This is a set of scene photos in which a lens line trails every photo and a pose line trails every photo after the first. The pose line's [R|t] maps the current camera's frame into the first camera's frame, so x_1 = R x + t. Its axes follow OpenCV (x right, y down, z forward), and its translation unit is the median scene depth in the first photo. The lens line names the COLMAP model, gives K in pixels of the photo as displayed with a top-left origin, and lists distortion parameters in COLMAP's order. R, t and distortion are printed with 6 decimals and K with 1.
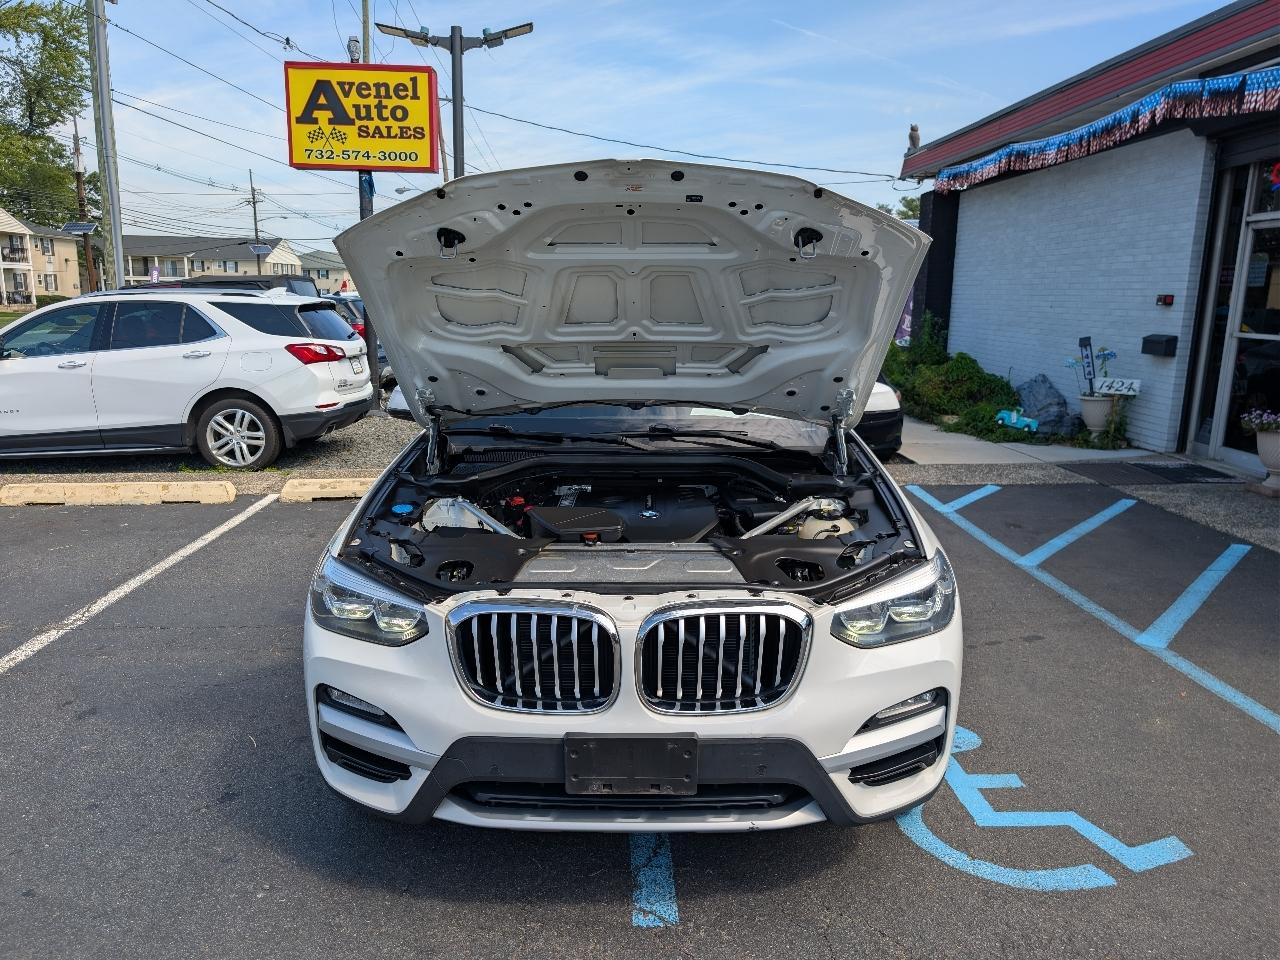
lens RADIAL K [[929.1, 0, 642.6], [0, 929.1, 473.2], [0, 0, 1]] dist [0.004521, -0.000889]
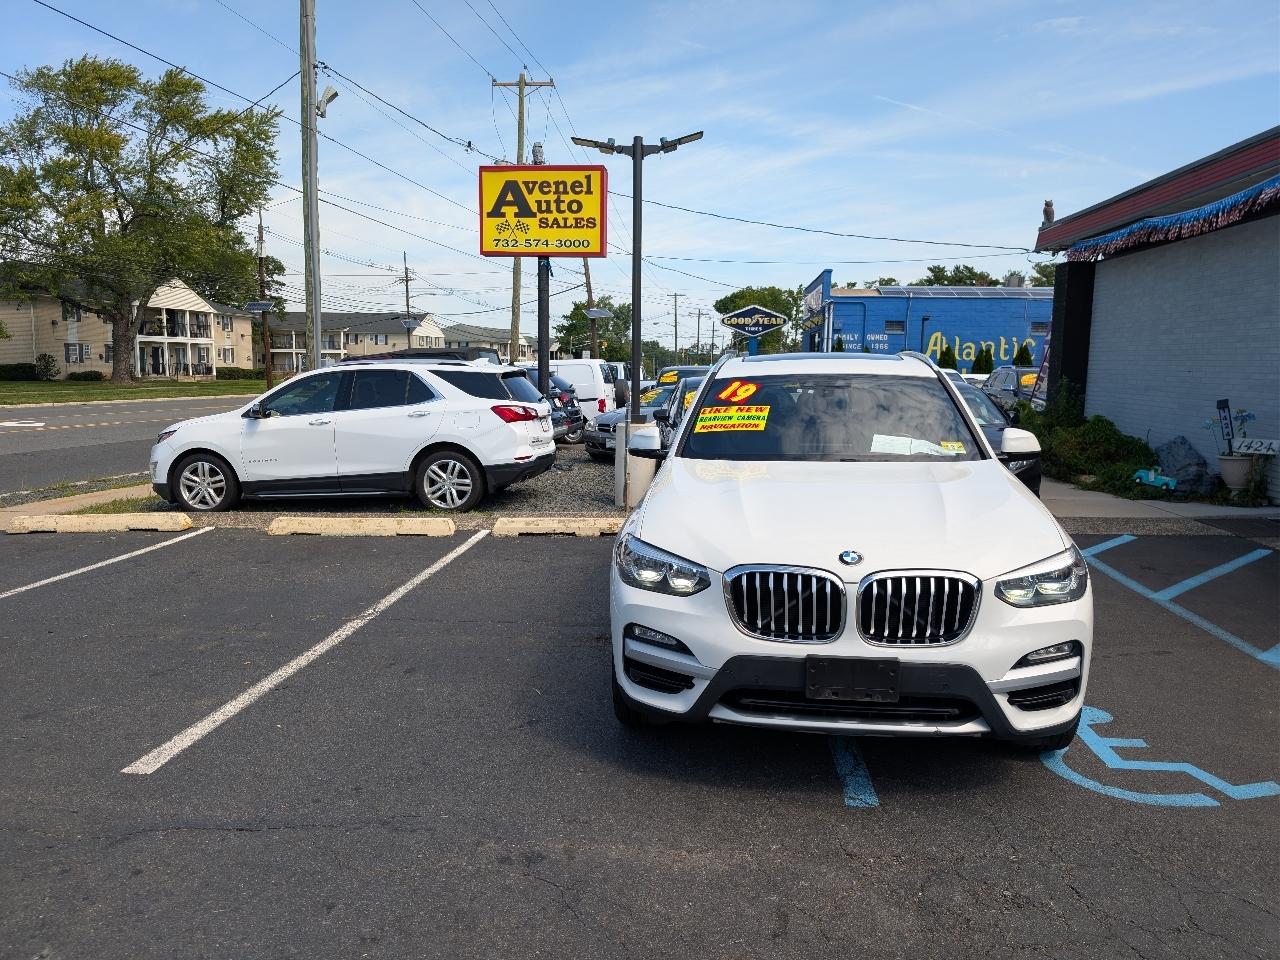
lens RADIAL K [[925.2, 0, 640.0], [0, 925.2, 480.0], [0, 0, 1]] dist [0.014313, -0.012367]
pose [[0.991168, 0.010910, -0.132164, -0.037250], [-0.019463, 0.997786, -0.063598, 0.024575], [0.131178, 0.065608, 0.989186, -0.121538]]
